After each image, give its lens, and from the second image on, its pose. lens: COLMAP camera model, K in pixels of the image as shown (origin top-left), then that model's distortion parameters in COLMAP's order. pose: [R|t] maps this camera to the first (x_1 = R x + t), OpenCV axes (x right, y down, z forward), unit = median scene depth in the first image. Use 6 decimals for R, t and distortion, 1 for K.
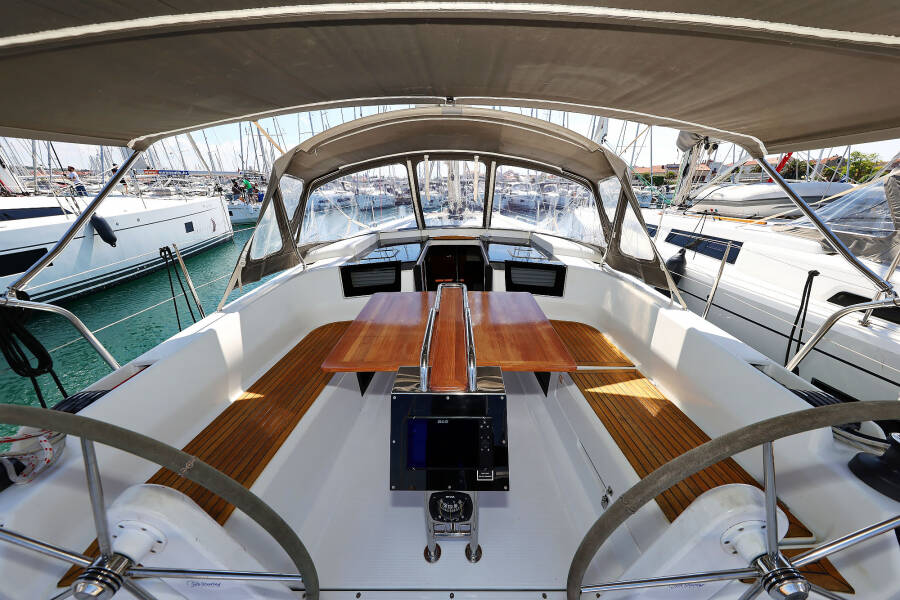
lens RADIAL K [[286.7, 0, 454.9], [0, 286.7, 303.1], [0, 0, 1]] dist [-0.001866, -0.000037]
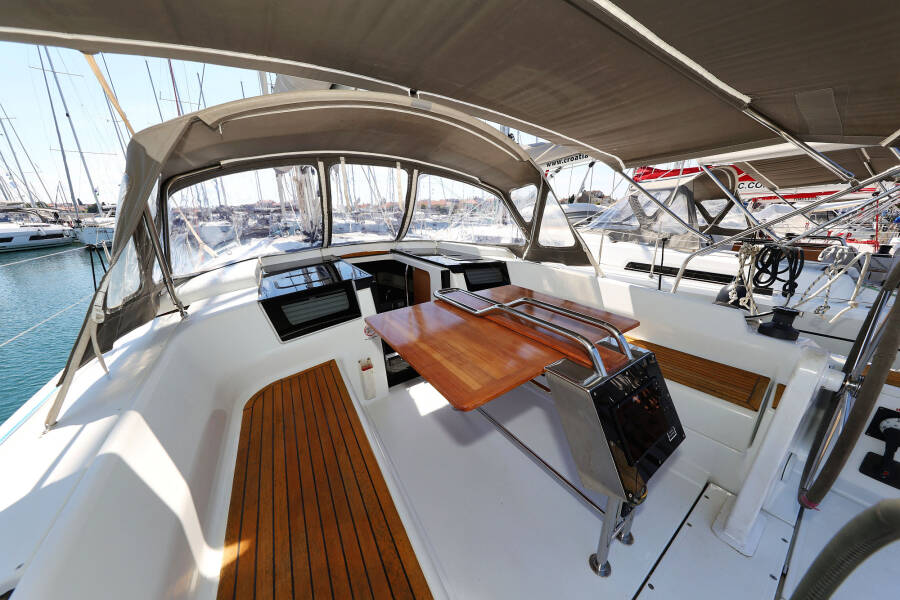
lens RADIAL K [[282.2, 0, 450.0], [0, 282.2, 300.0], [0, 0, 1]] dist [0.001188, 0.000033]
pose [[0.817670, -0.181595, 0.546296, -0.436933], [0.231780, 0.972481, -0.023653, -0.009378], [-0.526967, 0.145961, 0.837258, 0.221113]]
